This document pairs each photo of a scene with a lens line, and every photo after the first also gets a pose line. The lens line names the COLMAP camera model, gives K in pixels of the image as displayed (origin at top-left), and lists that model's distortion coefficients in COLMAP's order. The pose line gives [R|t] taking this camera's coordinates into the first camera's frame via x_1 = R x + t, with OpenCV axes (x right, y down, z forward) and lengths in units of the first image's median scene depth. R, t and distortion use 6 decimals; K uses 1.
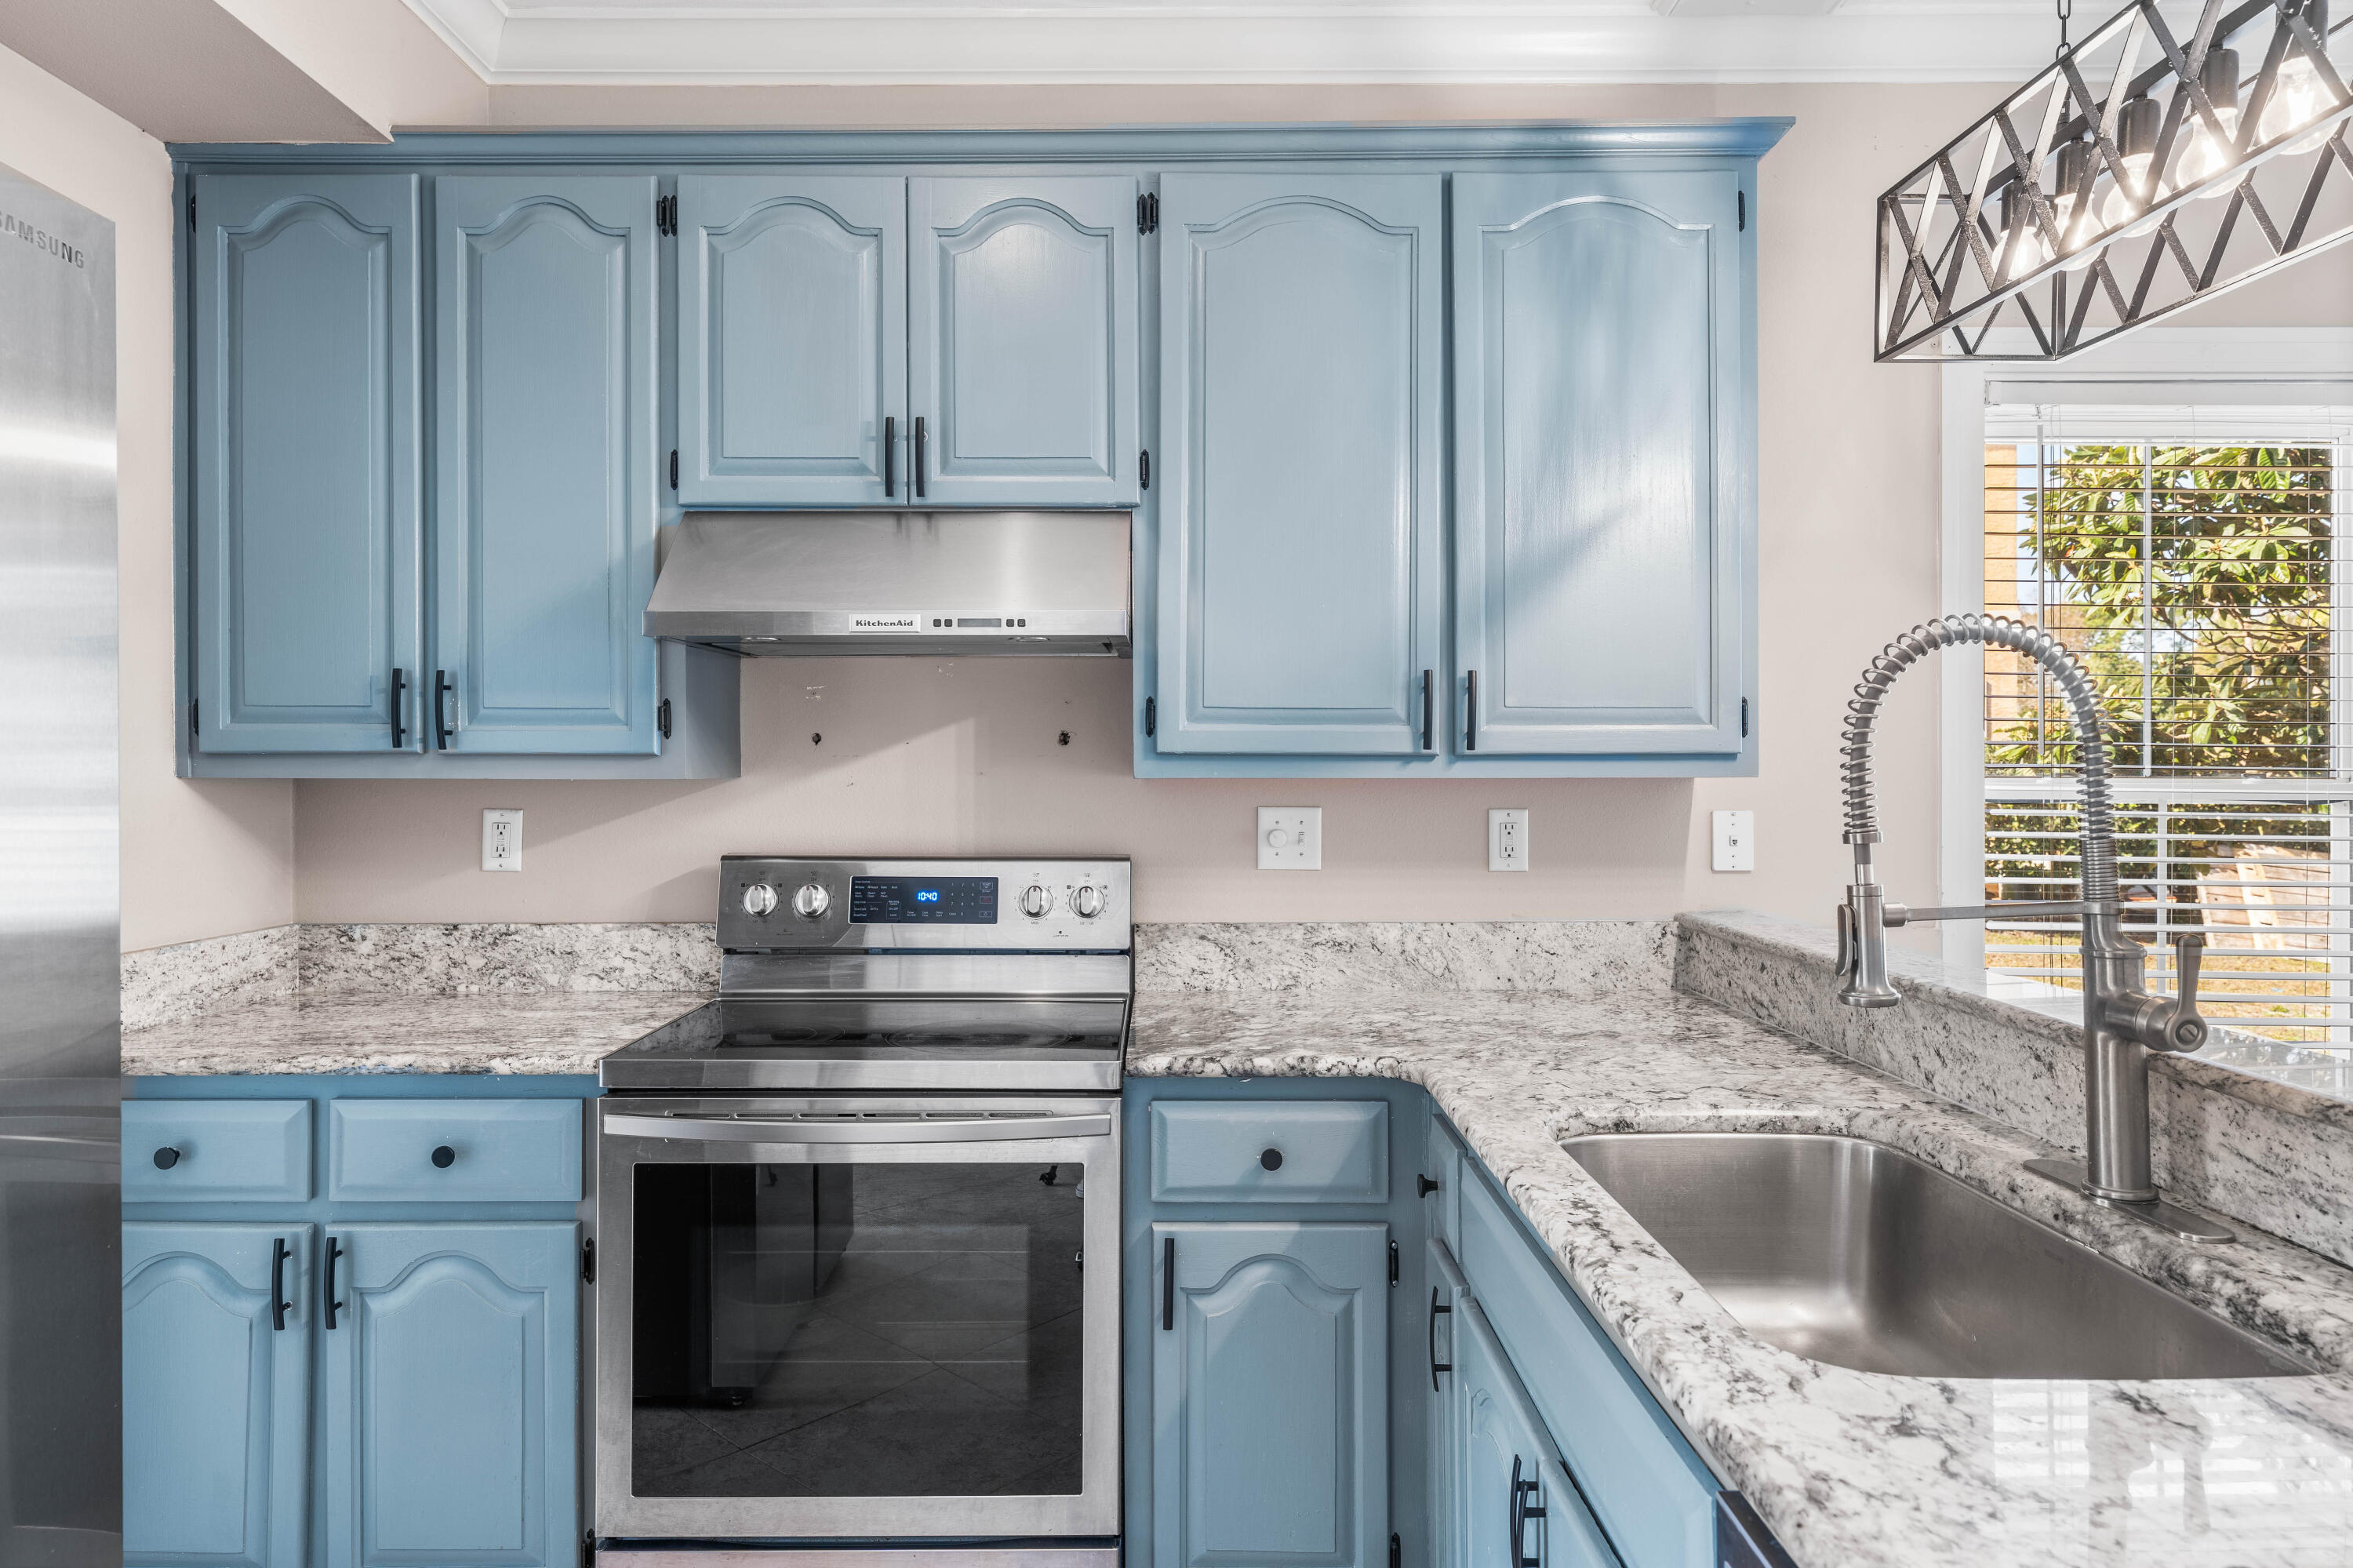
lens RADIAL K [[1405.3, 0, 1169.3], [0, 1405.3, 774.9], [0, 0, 1]] dist [0.003712, 0.001202]
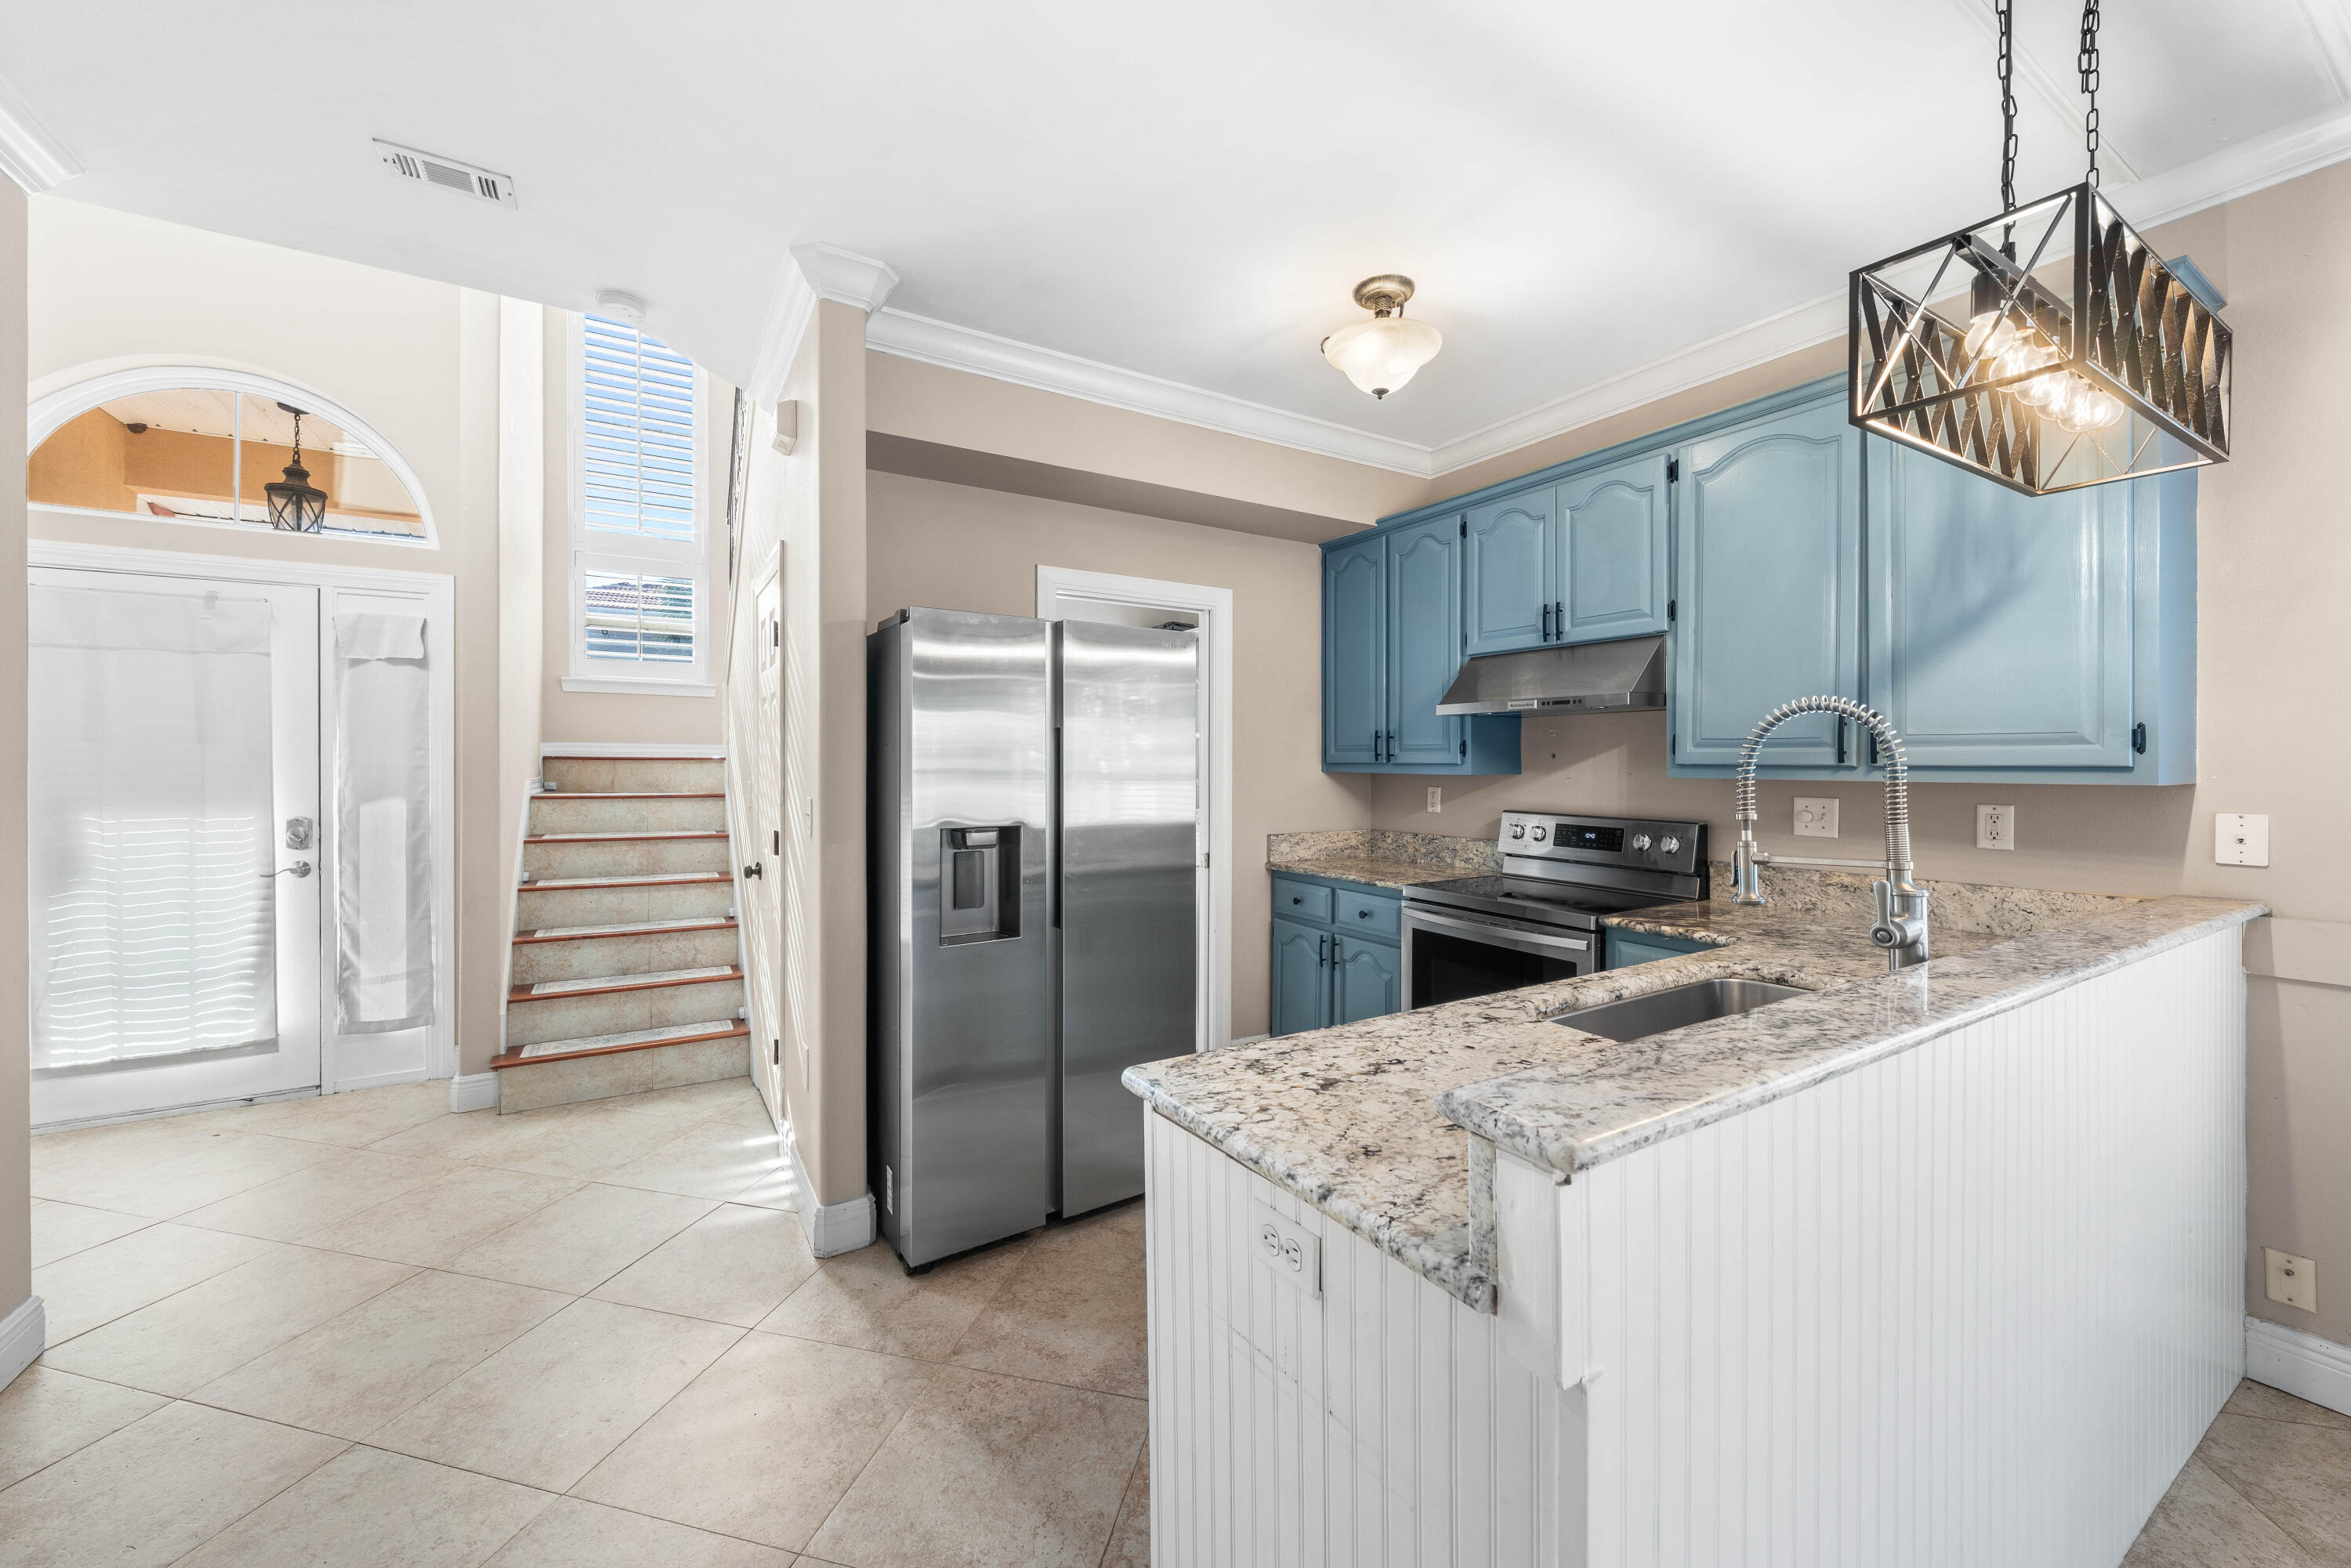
lens RADIAL K [[893.1, 0, 1169.8], [0, 893.1, 771.3], [0, 0, 1]] dist [-0.001646, -0.000257]
pose [[0.521729, 0.010757, -0.853044, 0.644954], [-0.005427, 0.999942, 0.009291, -0.013826], [0.853094, -0.000218, 0.521757, -0.174663]]
